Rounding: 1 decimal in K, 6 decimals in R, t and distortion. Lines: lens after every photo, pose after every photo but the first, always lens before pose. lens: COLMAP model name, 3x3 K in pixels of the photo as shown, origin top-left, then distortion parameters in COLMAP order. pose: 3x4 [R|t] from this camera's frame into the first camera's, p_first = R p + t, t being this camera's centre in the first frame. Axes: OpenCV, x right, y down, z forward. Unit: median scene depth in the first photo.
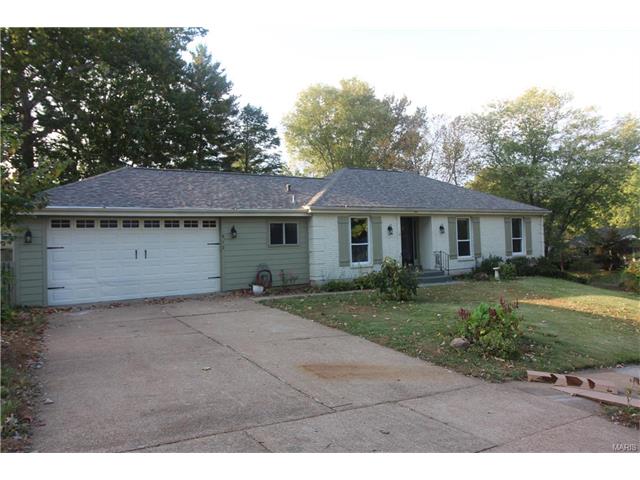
lens RADIAL K [[438.3, 0, 319.3], [0, 438.3, 239.8], [0, 0, 1]] dist [0.023685, 0.011180]
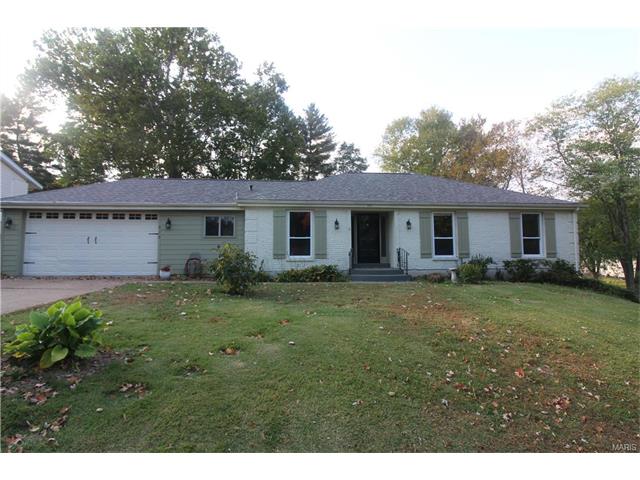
lens RADIAL K [[311.4, 0, 319.5], [0, 311.4, 238.2], [0, 0, 1]] dist [-0.004363, -0.001591]
pose [[0.902090, 0.002879, -0.431538, 0.384745], [-0.021234, 0.999063, -0.037723, 0.031962], [0.431025, 0.043193, 0.901305, 0.332714]]
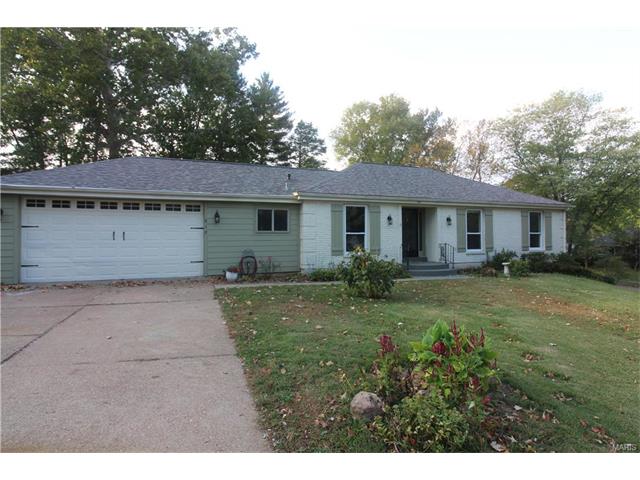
lens RADIAL K [[333.1, 0, 320.1], [0, 333.1, 236.4], [0, 0, 1]] dist [0.006843, -0.004740]
pose [[0.984805, 0.026194, -0.171677, 0.124765], [-0.025131, 0.999649, 0.008367, 0.011049], [0.171836, -0.003925, 0.985118, 0.224097]]
